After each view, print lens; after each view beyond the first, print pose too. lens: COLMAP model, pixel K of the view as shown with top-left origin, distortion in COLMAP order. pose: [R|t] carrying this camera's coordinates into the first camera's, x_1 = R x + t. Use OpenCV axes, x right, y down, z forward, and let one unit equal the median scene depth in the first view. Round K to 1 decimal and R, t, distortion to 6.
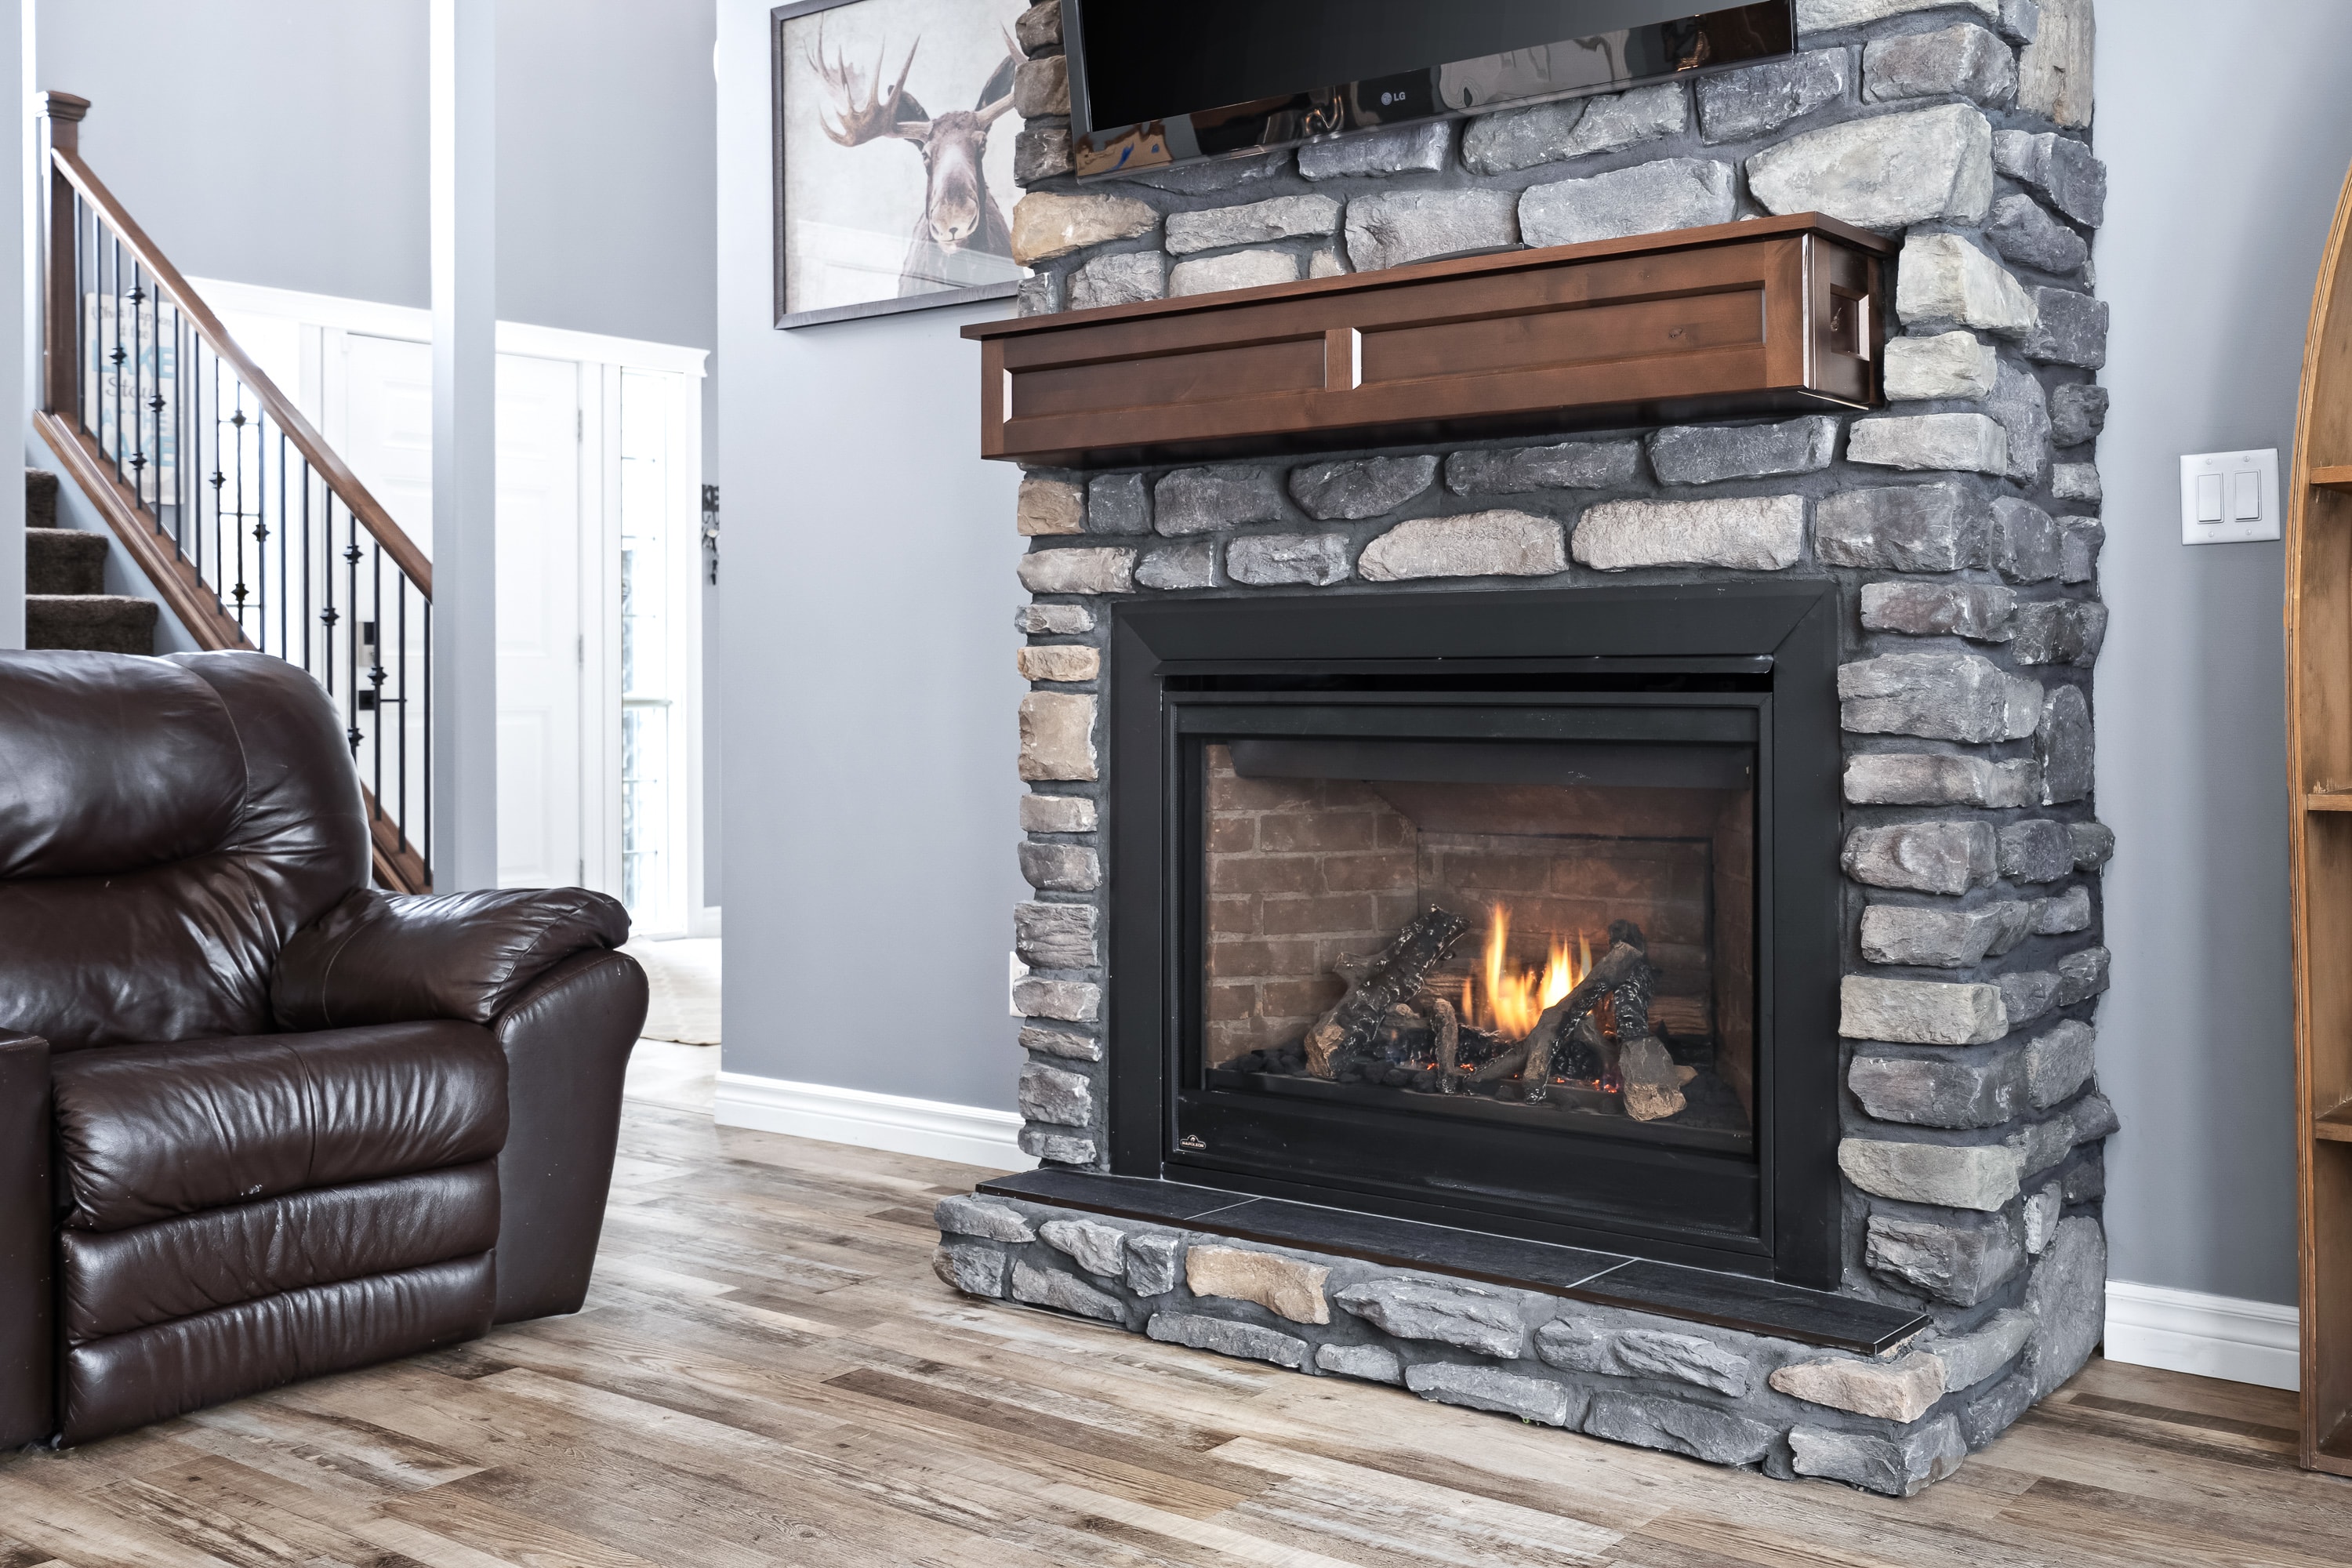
lens RADIAL K [[2338.2, 0, 1185.8], [0, 2338.2, 688.3], [0, 0, 1]] dist [0.004276, -0.004688]
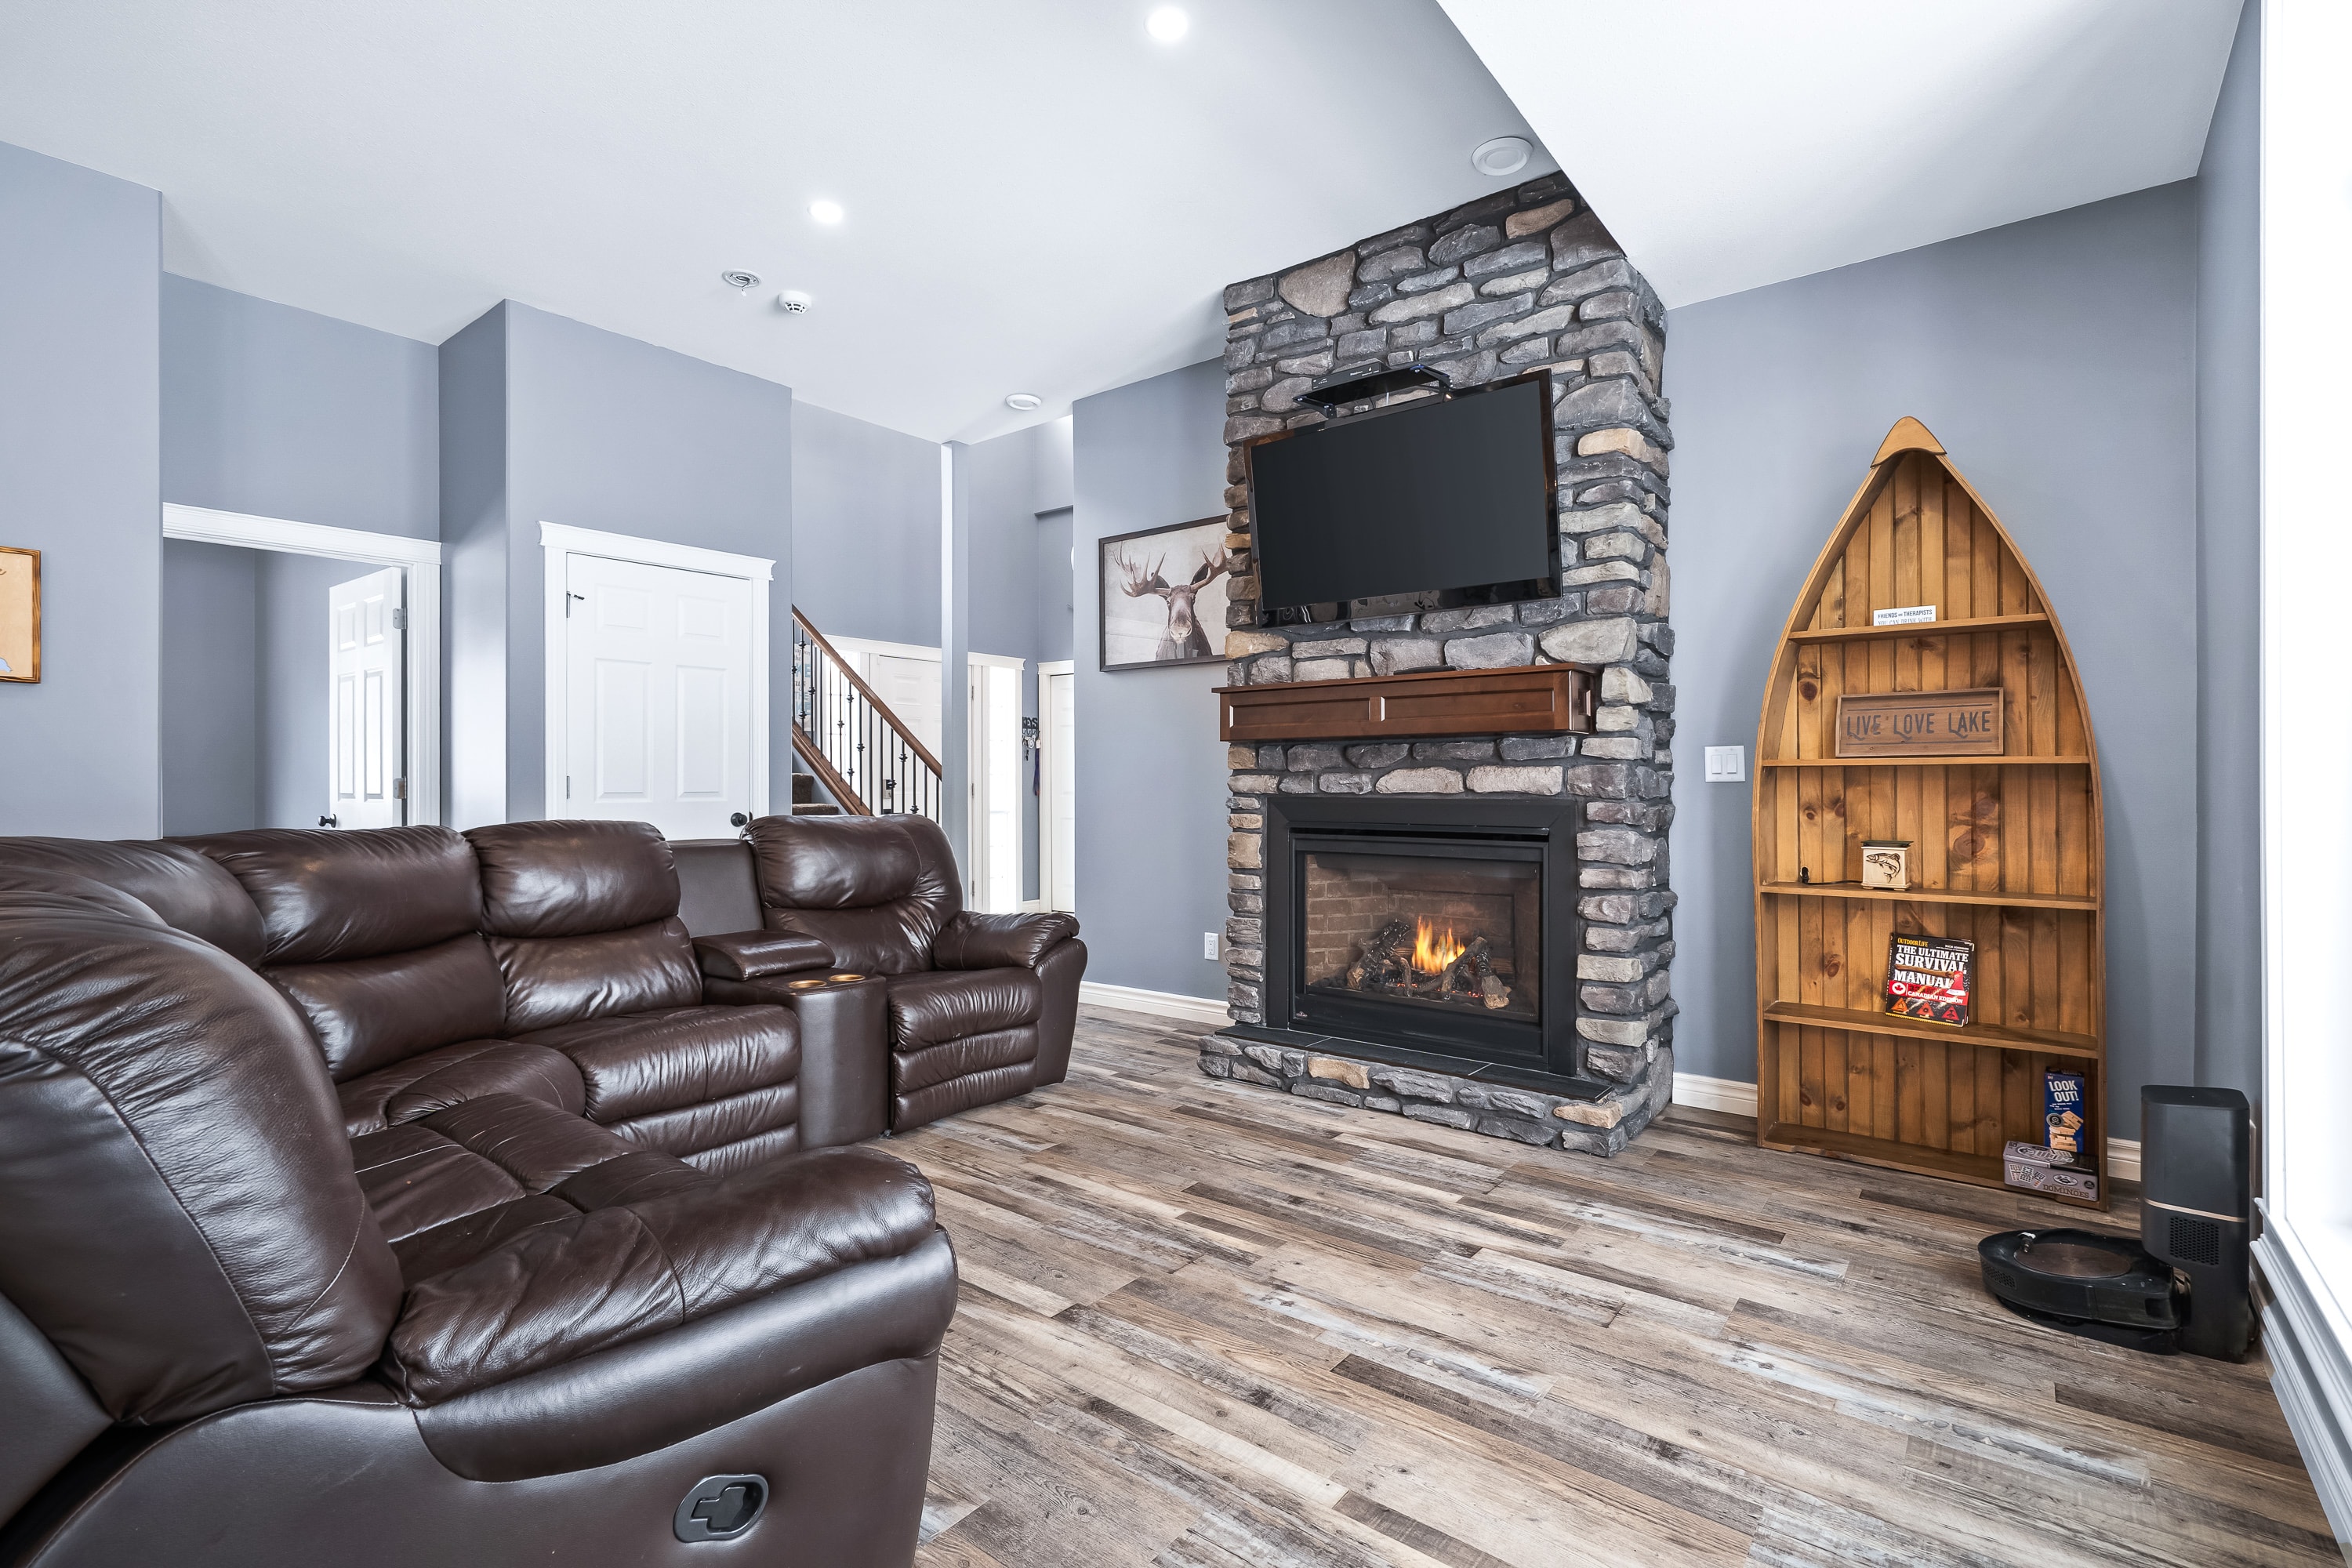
lens RADIAL K [[1083.1, 0, 1176.0], [0, 1083.1, 784.0], [0, 0, 1]] dist [-0.003368, 0.000085]
pose [[0.999992, 0.003805, -0.000738, -0.146828], [-0.003806, 0.999992, -0.001310, -0.055830], [0.000733, 0.001313, 0.999999, -0.173261]]
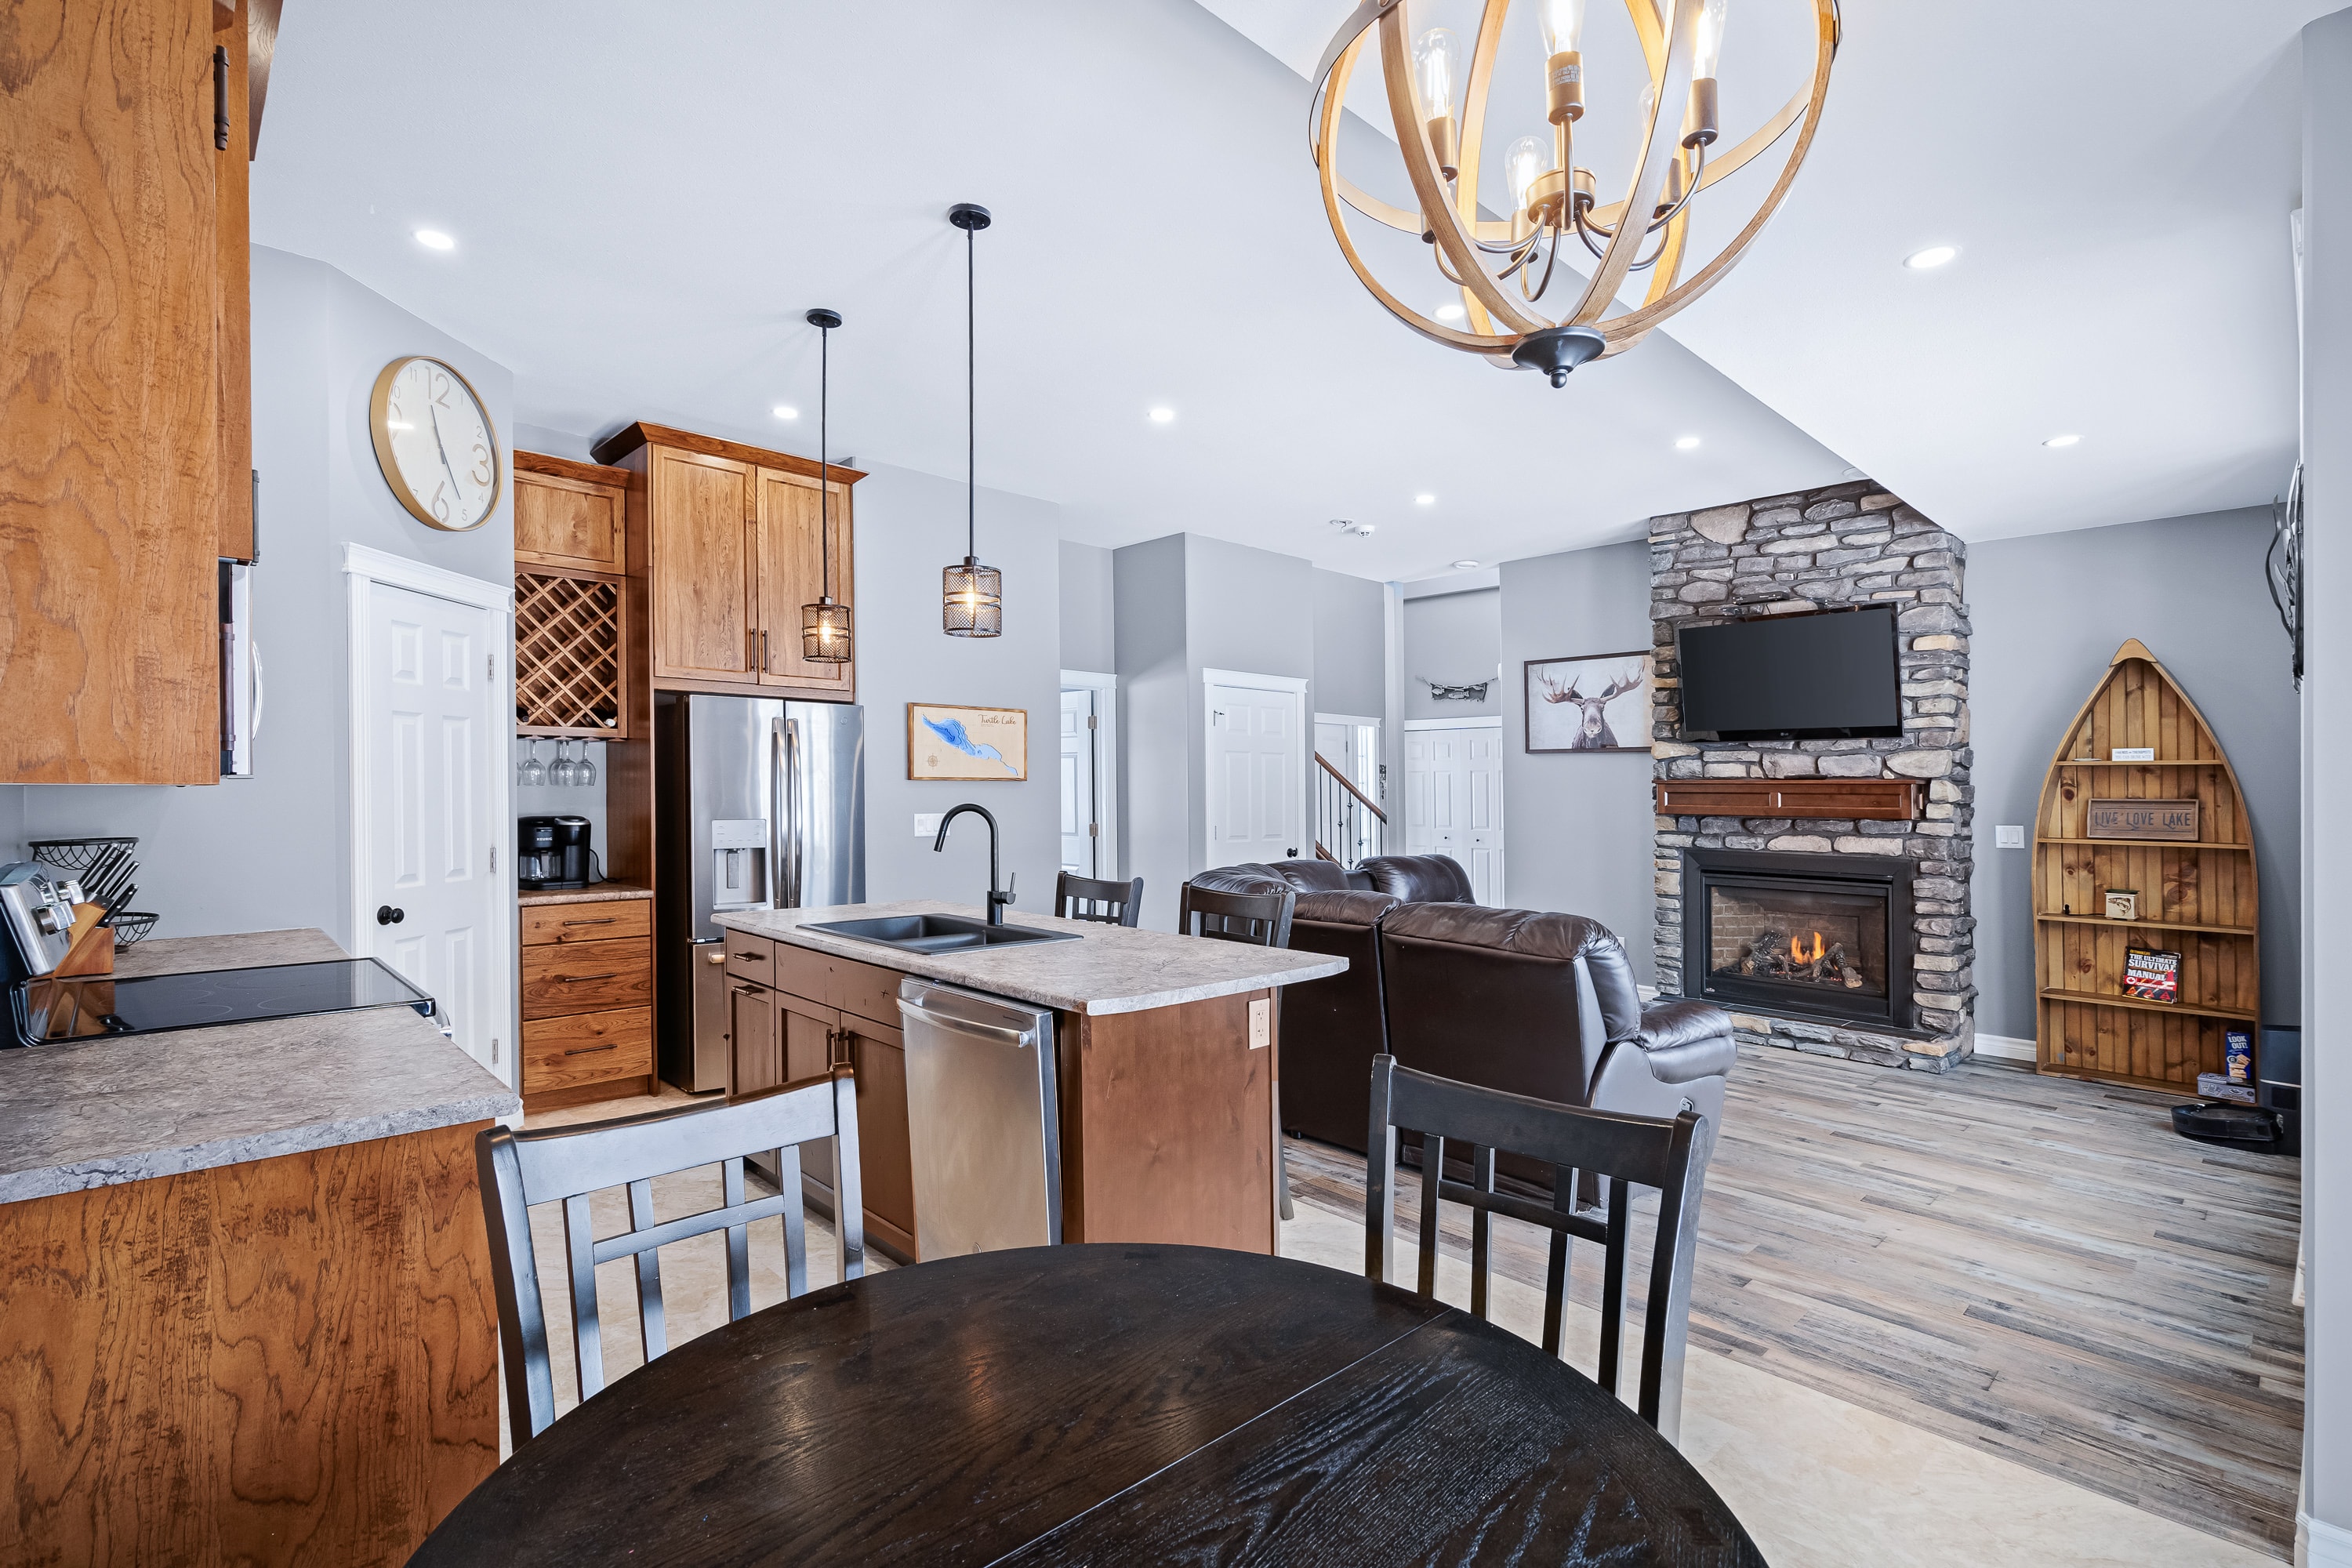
lens RADIAL K [[1110.2, 0, 1180.9], [0, 1110.2, 764.7], [0, 0, 1]] dist [0.000435, -0.000167]
pose [[0.989717, 0.011334, -0.142587, -0.680512], [-0.014721, 0.999633, -0.022725, -0.140068], [0.142277, 0.024591, 0.989521, -1.073206]]
